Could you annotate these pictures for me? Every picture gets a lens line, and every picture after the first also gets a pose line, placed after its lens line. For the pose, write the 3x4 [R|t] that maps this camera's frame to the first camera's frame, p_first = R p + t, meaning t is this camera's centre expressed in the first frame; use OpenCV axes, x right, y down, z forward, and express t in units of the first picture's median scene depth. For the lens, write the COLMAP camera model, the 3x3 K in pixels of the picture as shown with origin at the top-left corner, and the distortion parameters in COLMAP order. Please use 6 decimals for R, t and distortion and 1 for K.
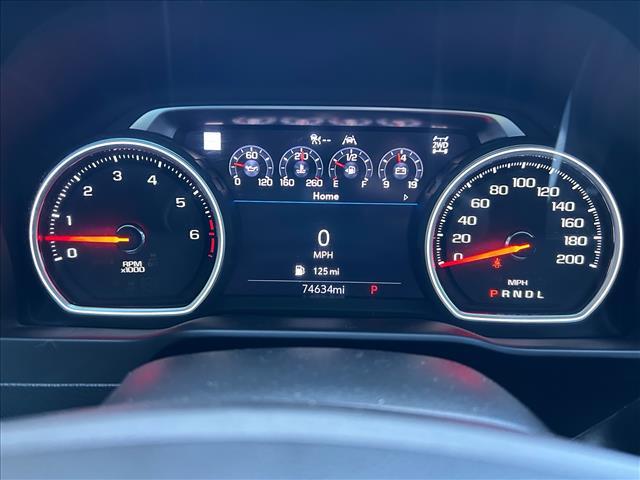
lens RADIAL K [[492.7, 0, 319.5], [0, 492.7, 242.6], [0, 0, 1]] dist [0.040872, -0.030131]
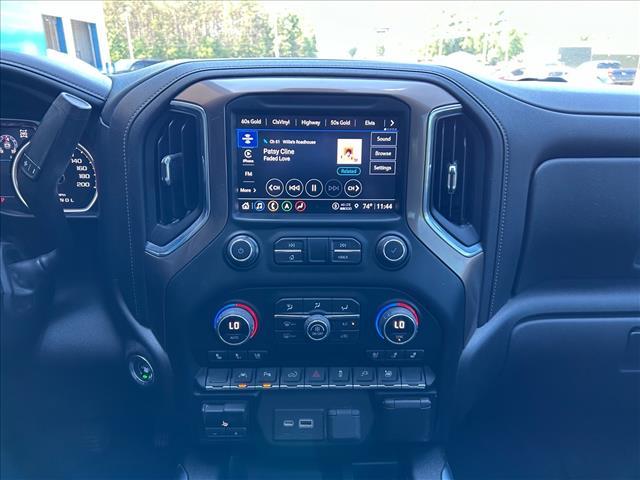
lens RADIAL K [[492.7, 0, 322.8], [0, 492.7, 239.9], [0, 0, 1]] dist [0.040872, -0.030131]
pose [[0.998156, -0.012111, 0.059484, 1.452637], [0.009761, 0.999166, 0.039637, 0.206559], [-0.059915, -0.038983, 0.997442, -1.345481]]
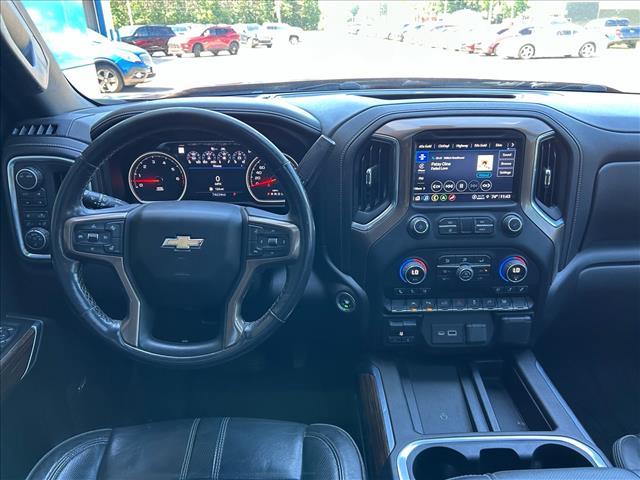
lens RADIAL K [[492.7, 0, 322.3], [0, 492.7, 235.7], [0, 0, 1]] dist [0.040872, -0.030131]
pose [[0.997911, -0.035074, 0.054251, 0.527735], [0.029222, 0.994027, 0.105147, 0.043400], [-0.057615, -0.103342, 0.992976, -2.413410]]
